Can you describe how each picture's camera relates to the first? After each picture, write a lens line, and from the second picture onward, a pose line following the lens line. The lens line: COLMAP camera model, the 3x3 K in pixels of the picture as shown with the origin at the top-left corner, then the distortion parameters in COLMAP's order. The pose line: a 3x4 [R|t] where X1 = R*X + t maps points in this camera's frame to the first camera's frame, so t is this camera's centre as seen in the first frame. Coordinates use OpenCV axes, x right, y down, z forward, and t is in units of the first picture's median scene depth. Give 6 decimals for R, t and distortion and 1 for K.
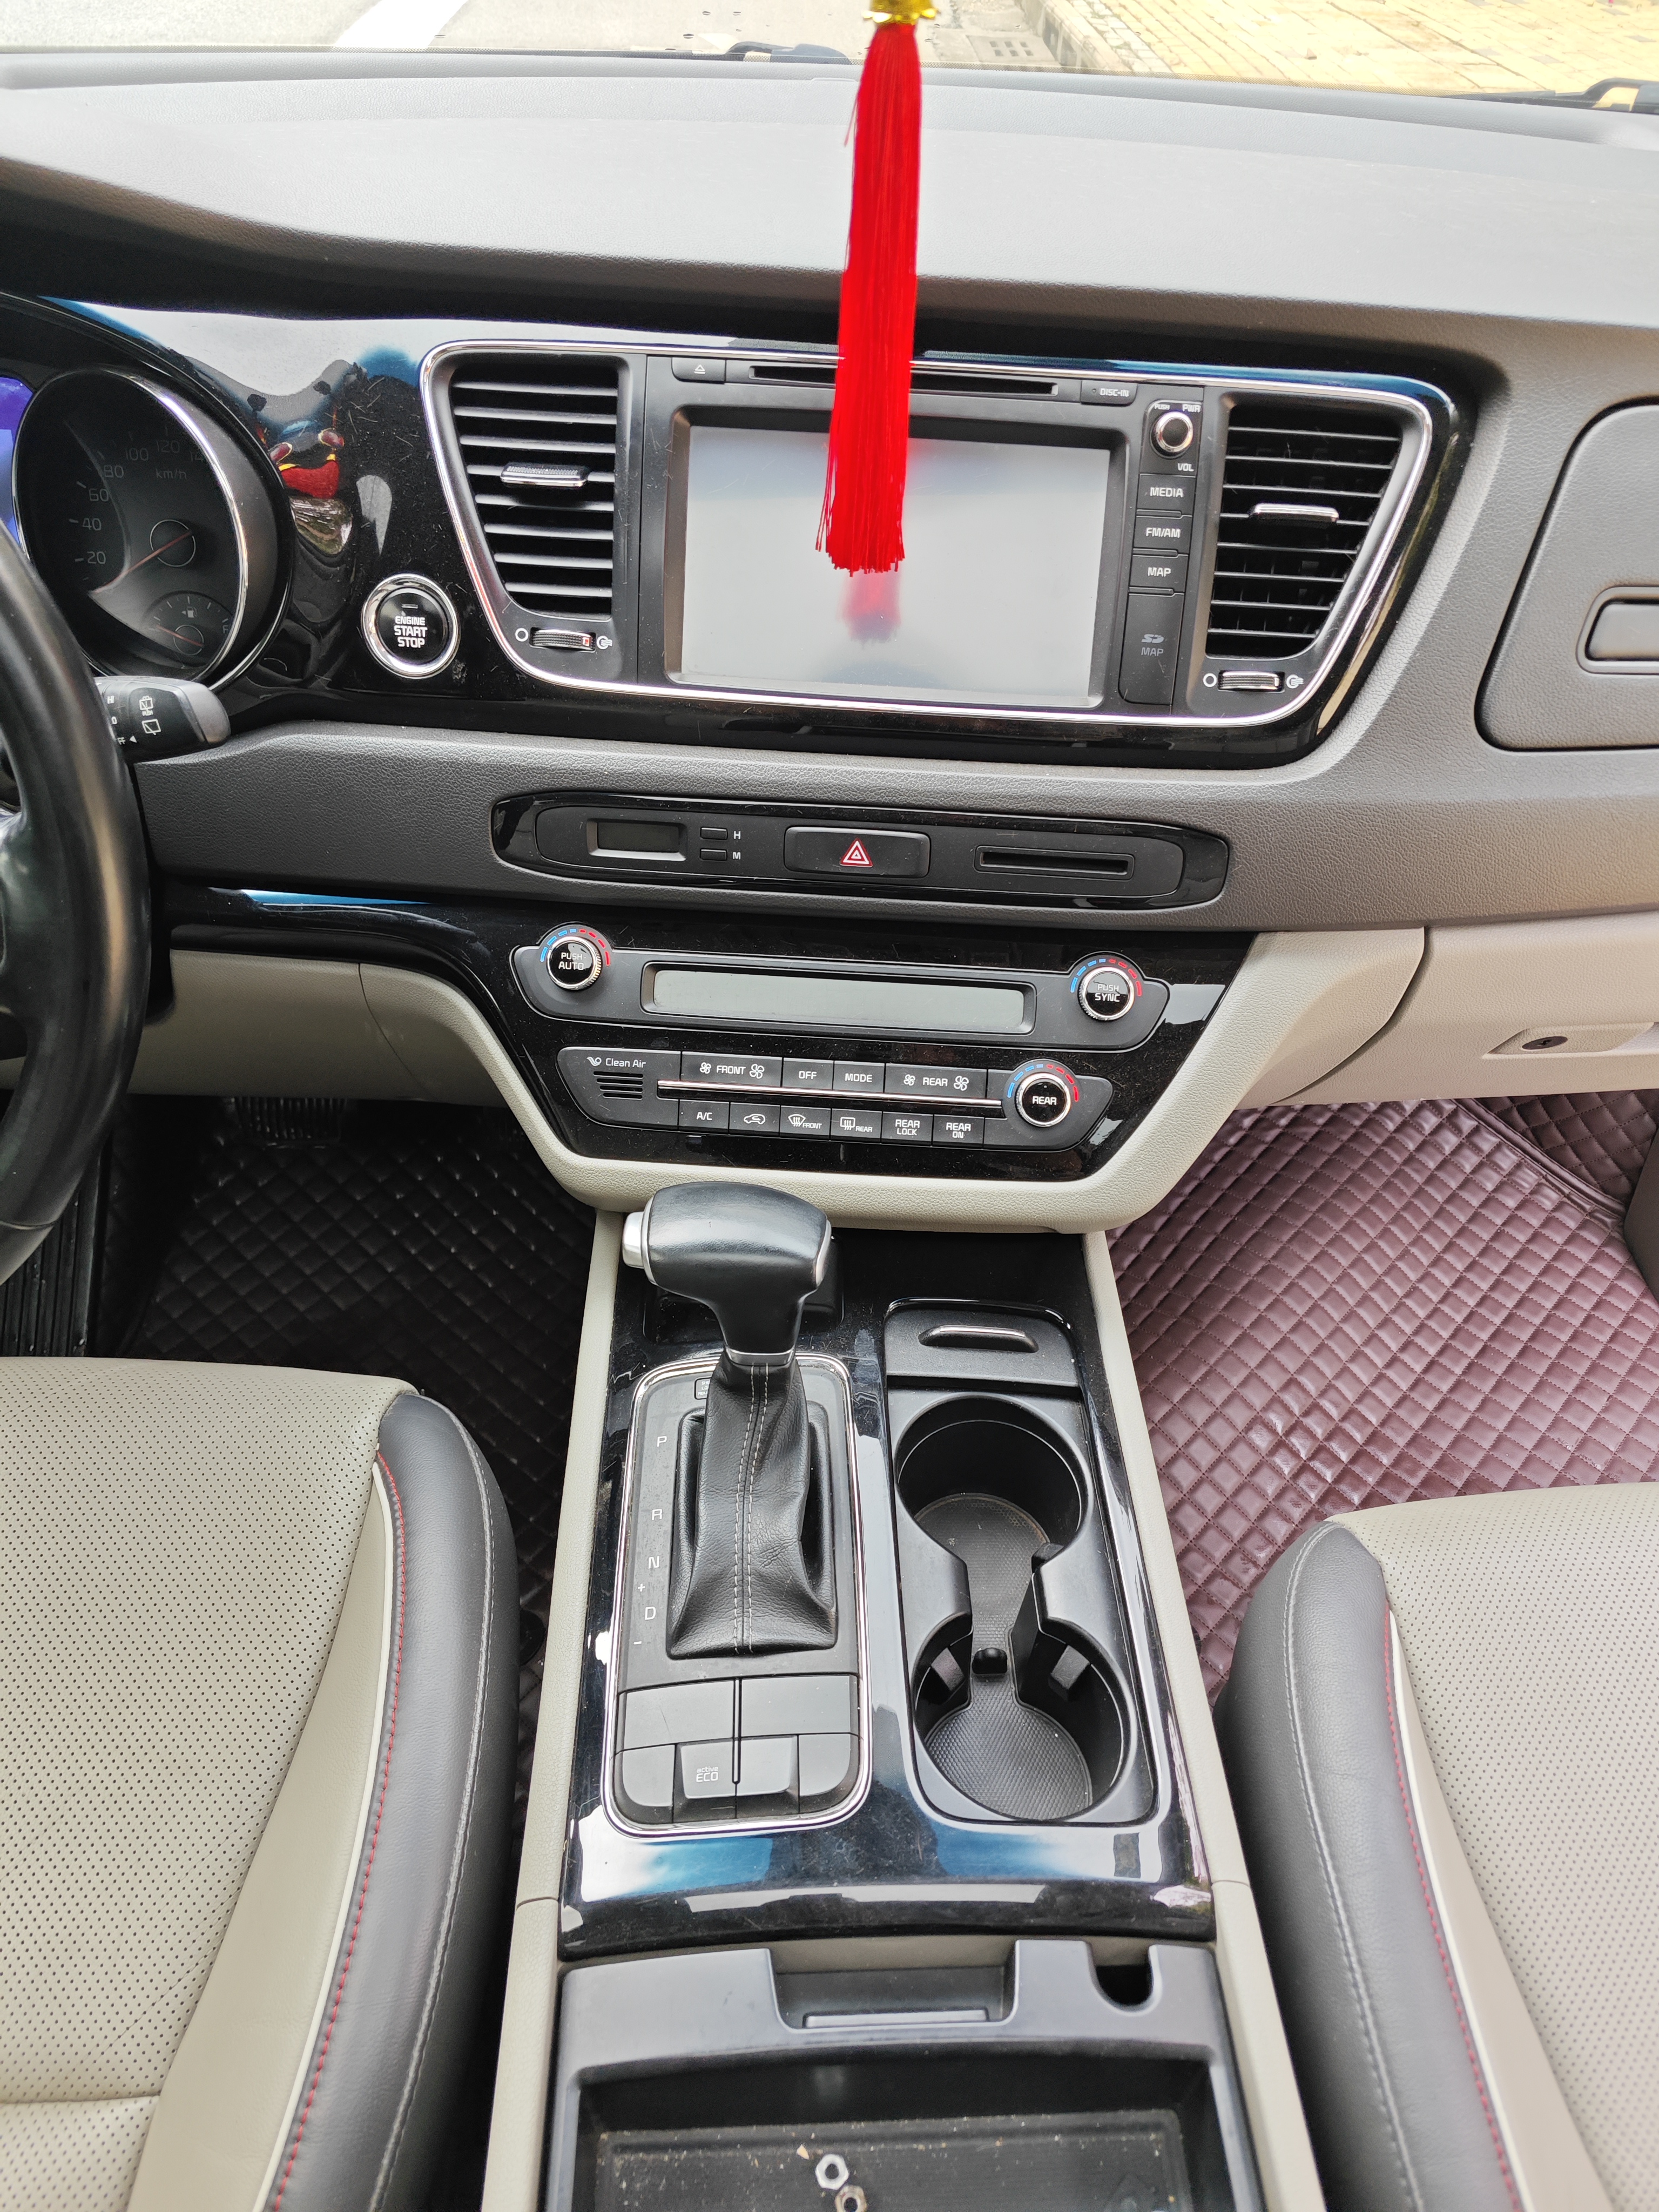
lens RADIAL K [[1480.7, 0, 835.4], [0, 1480.7, 1114.2], [0, 0, 1]] dist [0.036801, -0.029648]
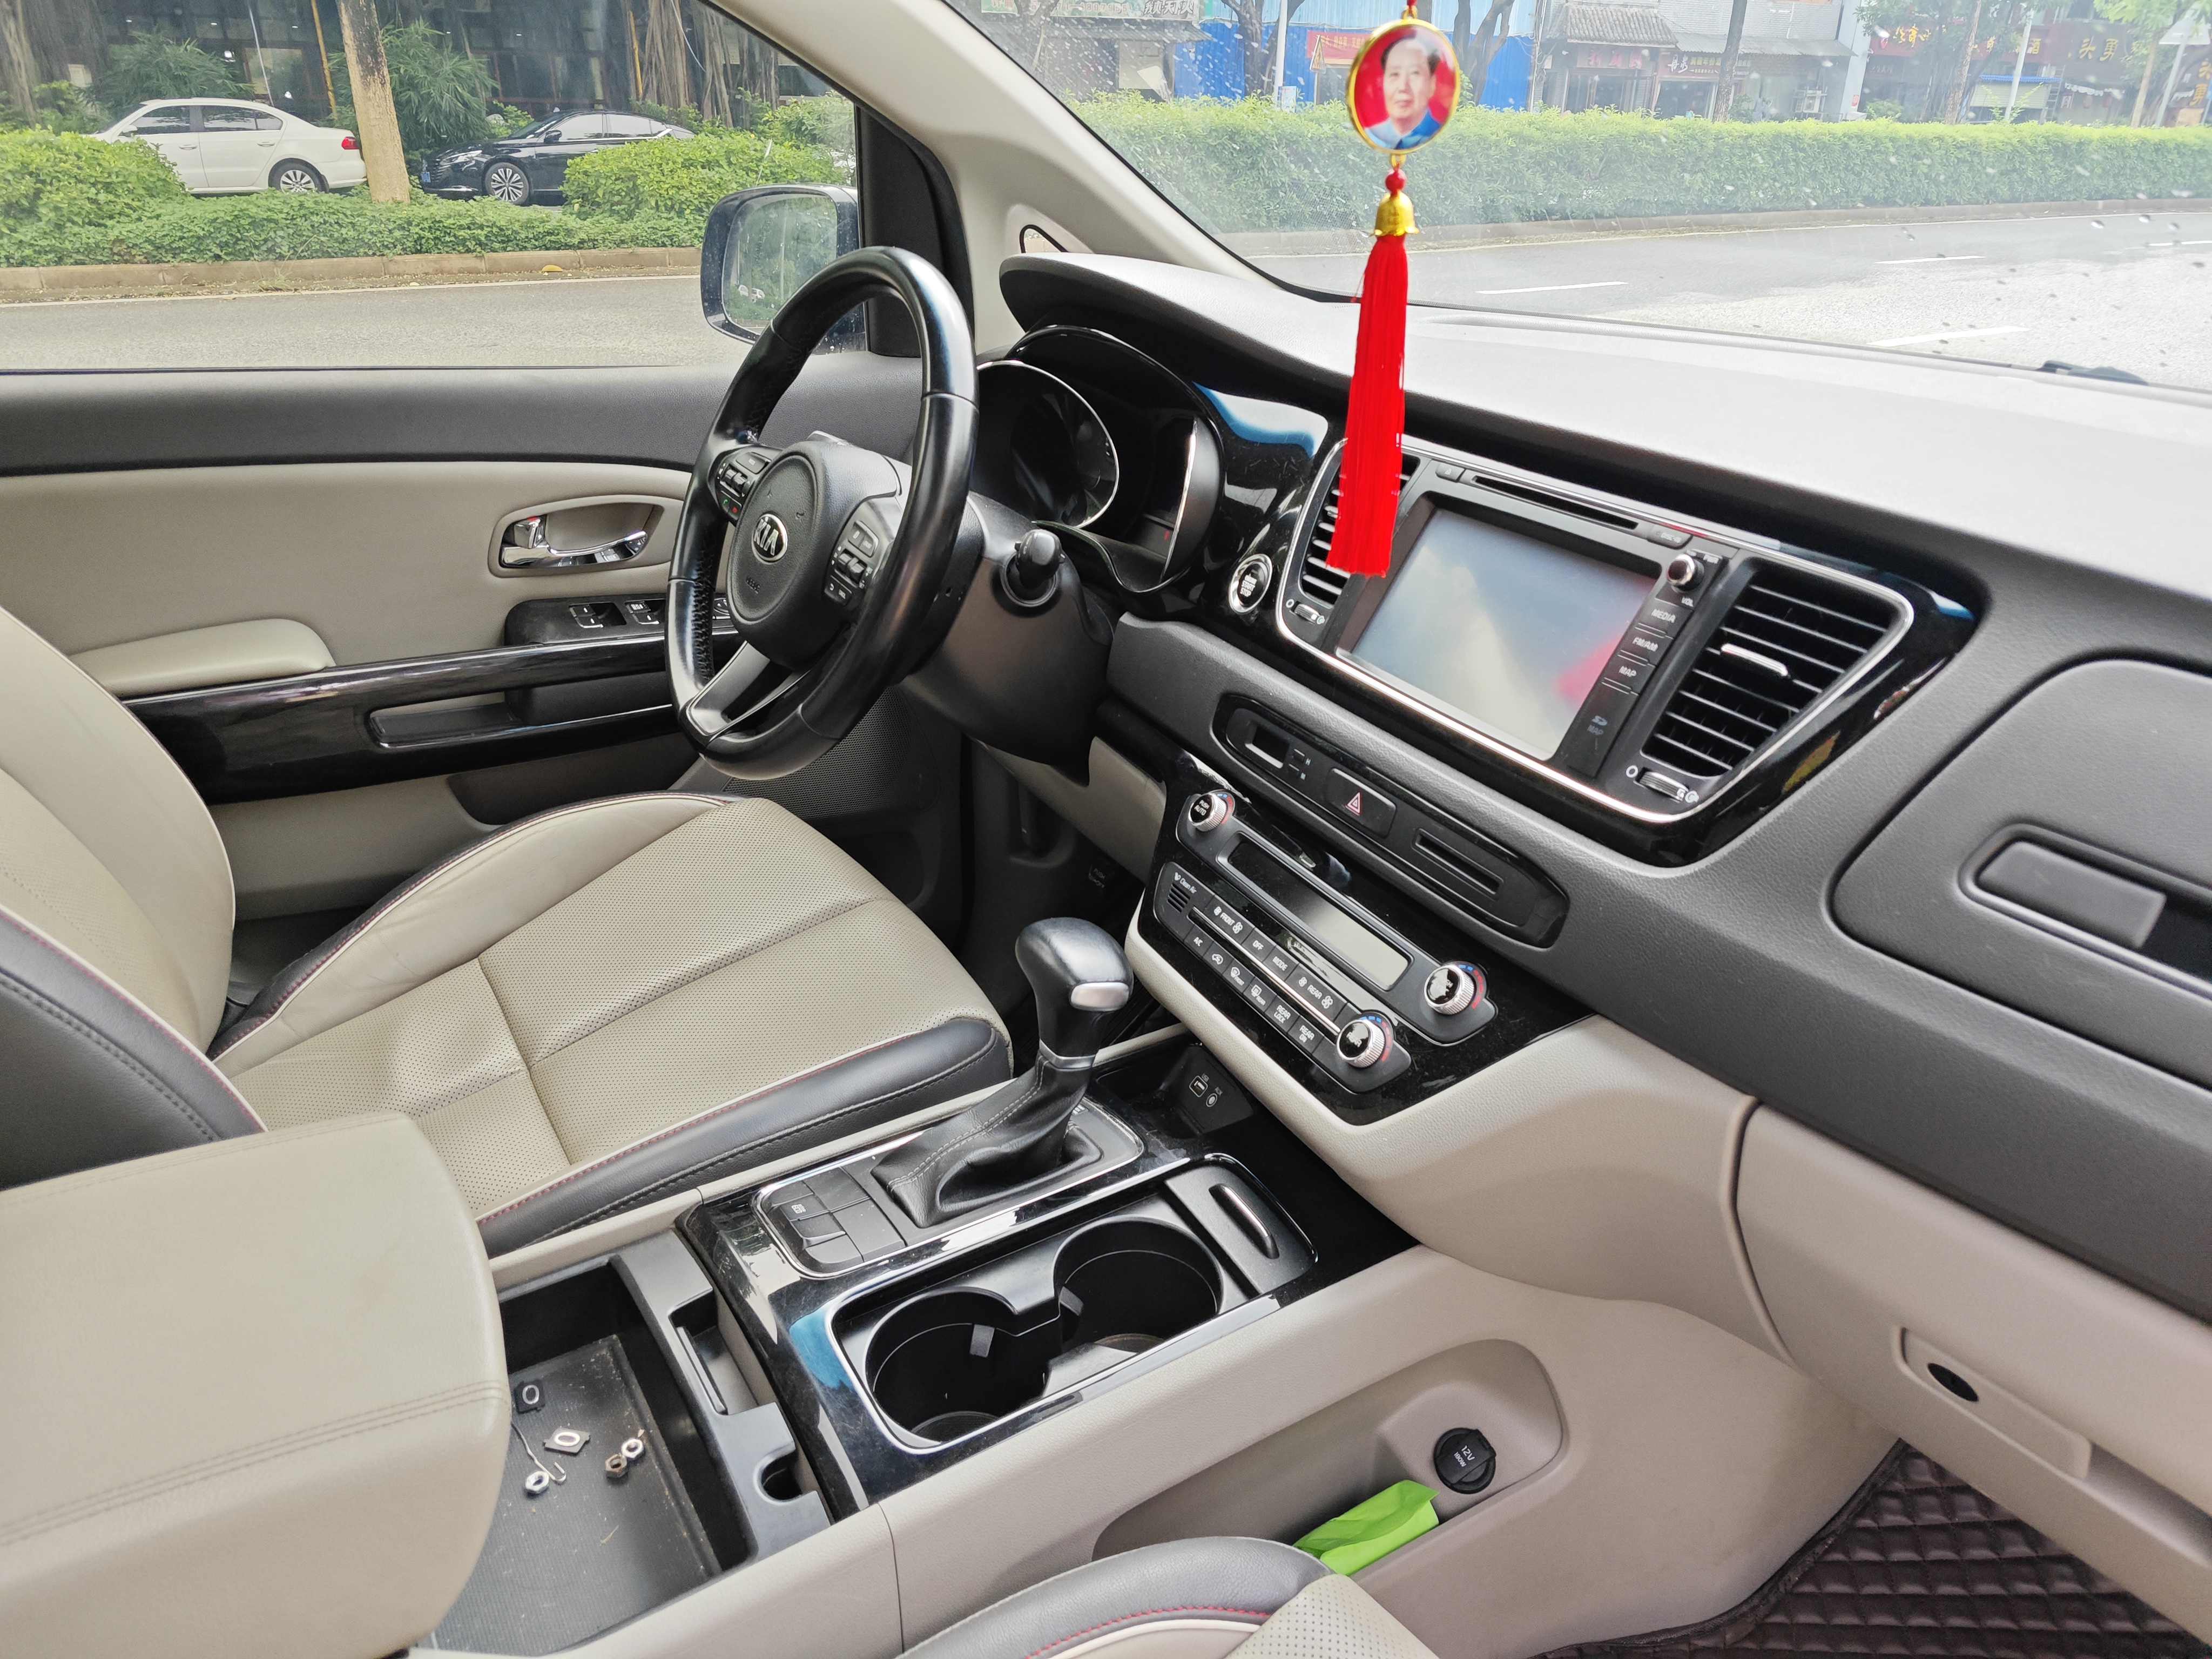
lens RADIAL K [[1480.7, 0, 1127.0], [0, 1480.7, 803.1], [0, 0, 1]] dist [0.036801, -0.029648]
pose [[0.509632, 0.328782, -0.795096, 0.930269], [-0.590535, 0.805737, -0.045333, -0.000985], [0.625734, 0.492636, 0.604787, 0.105814]]
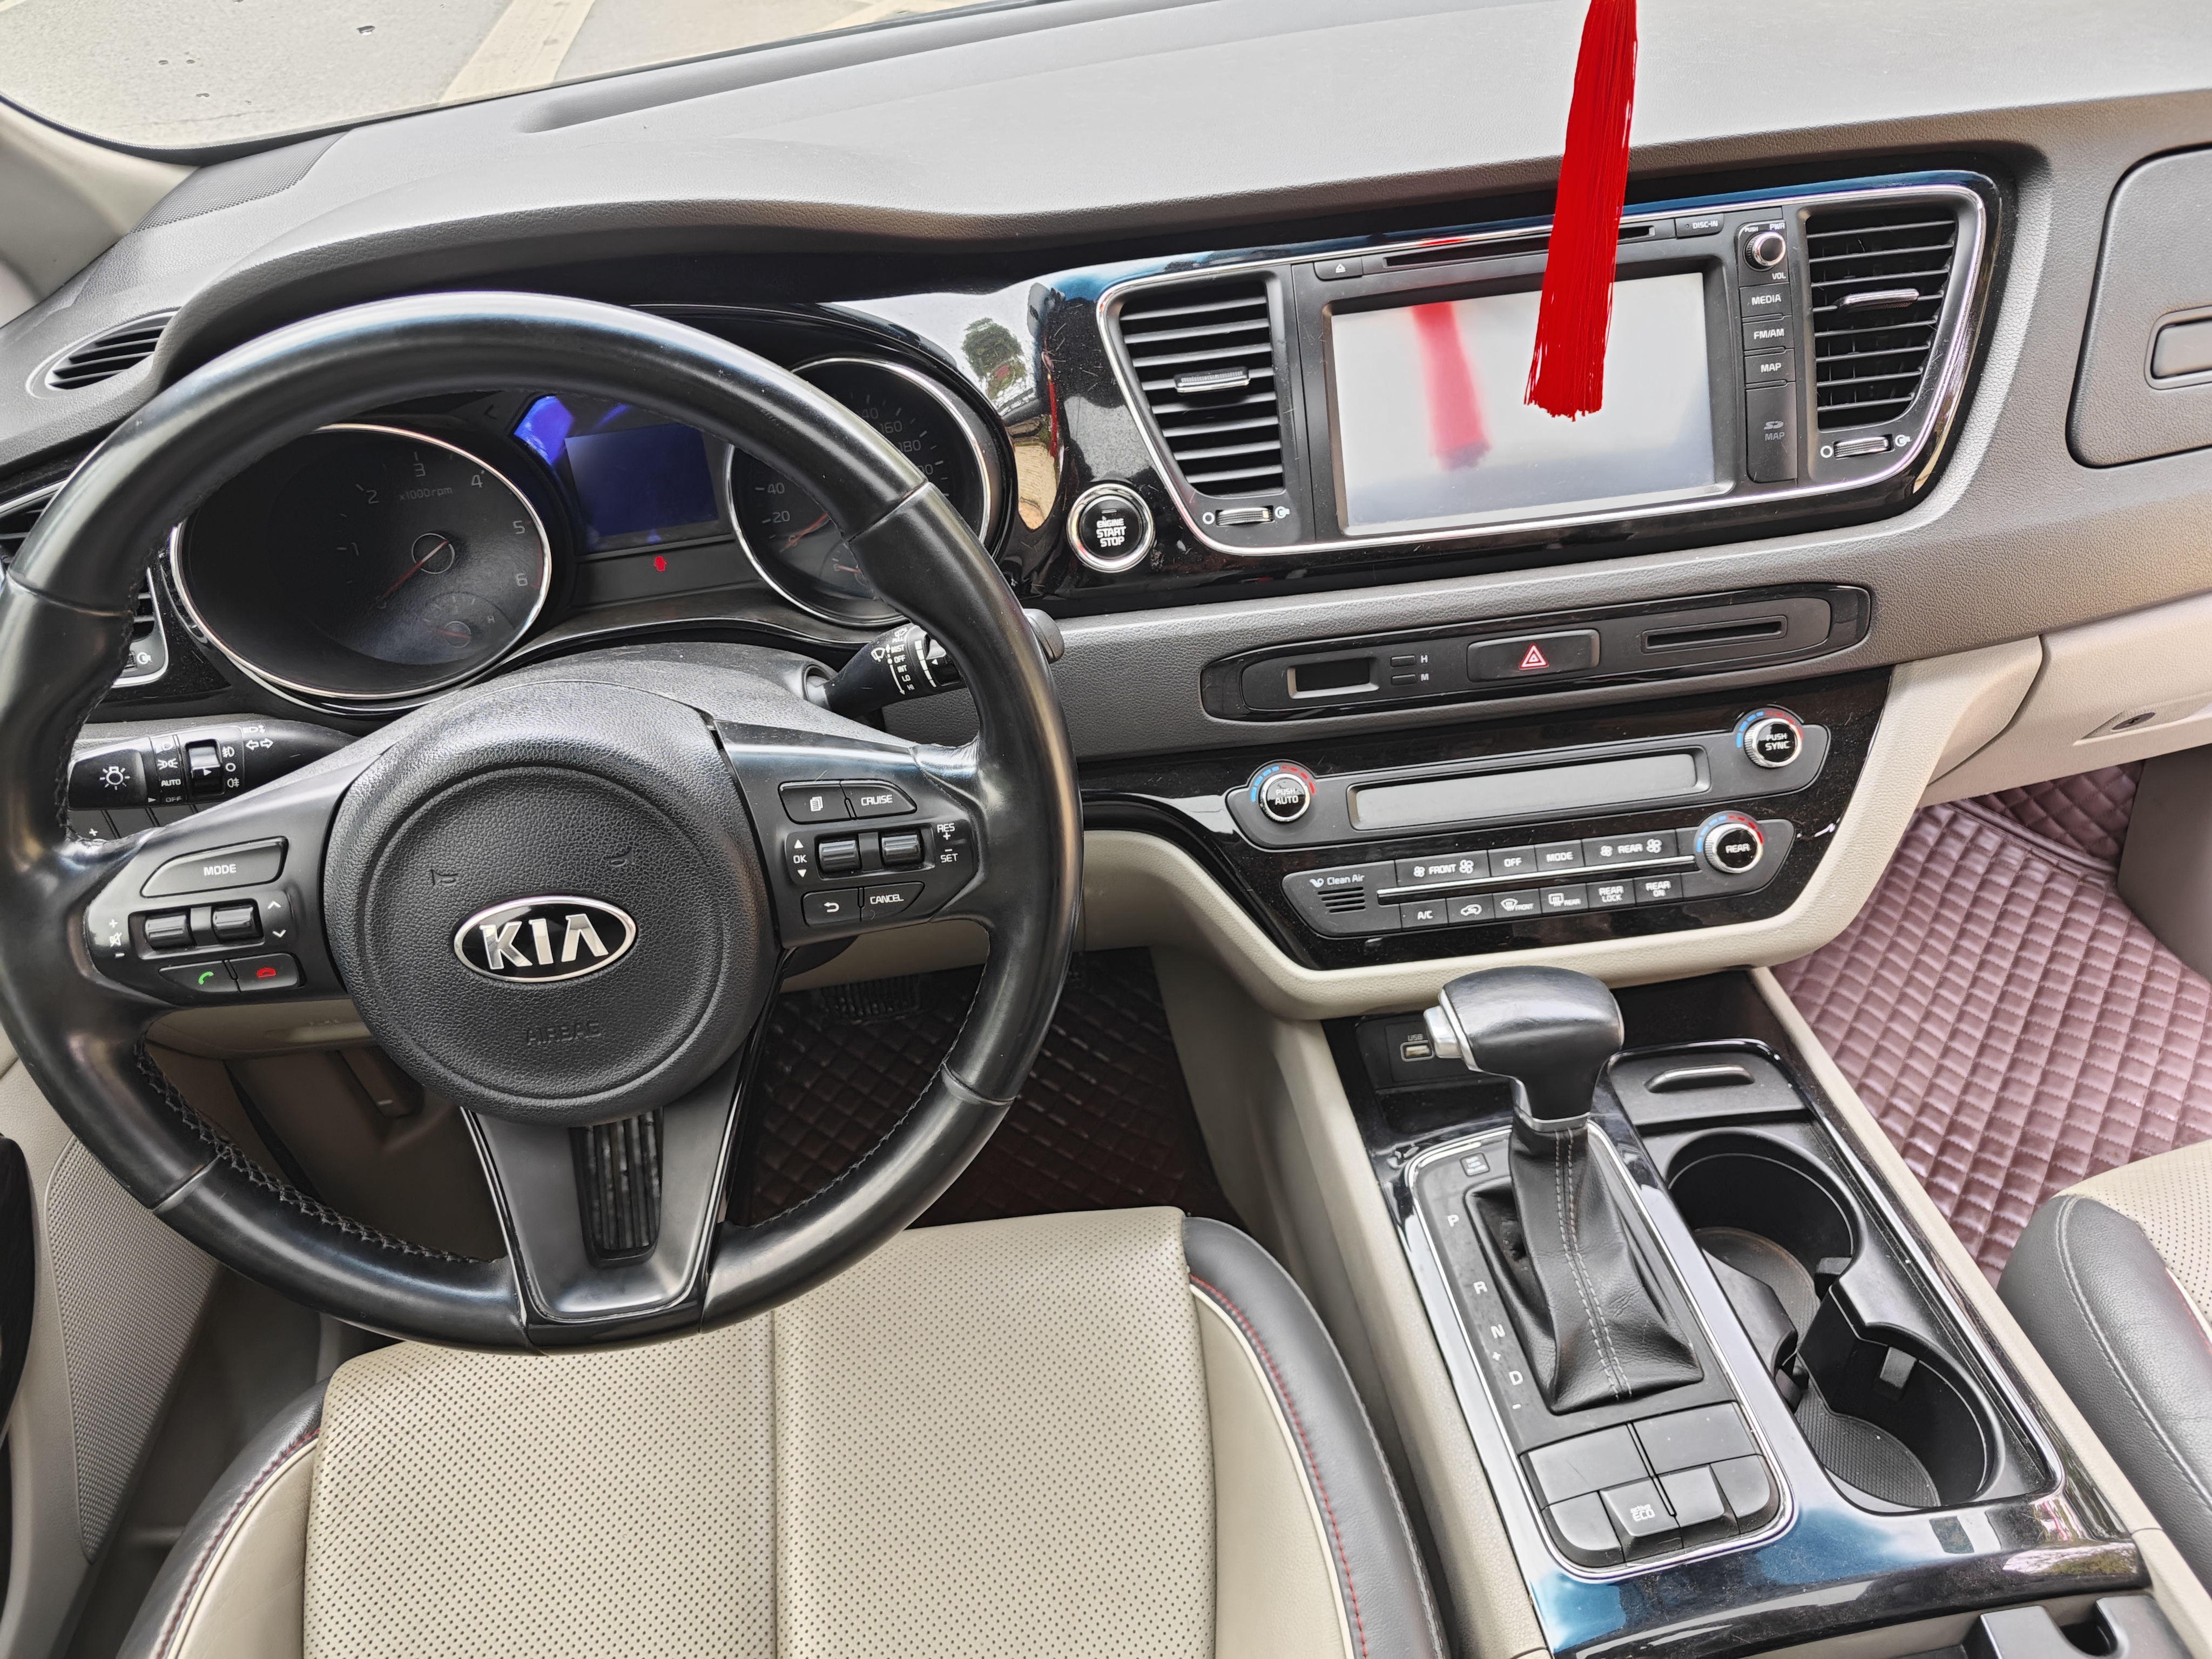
lens RADIAL K [[1480.7, 0, 1083.4], [0, 1480.7, 809.3], [0, 0, 1]] dist [0.036801, -0.029648]
pose [[0.985802, -0.167886, -0.002792, -0.334119], [0.167192, 0.982989, -0.076027, -0.035893], [0.015508, 0.074481, 0.997102, -0.103953]]
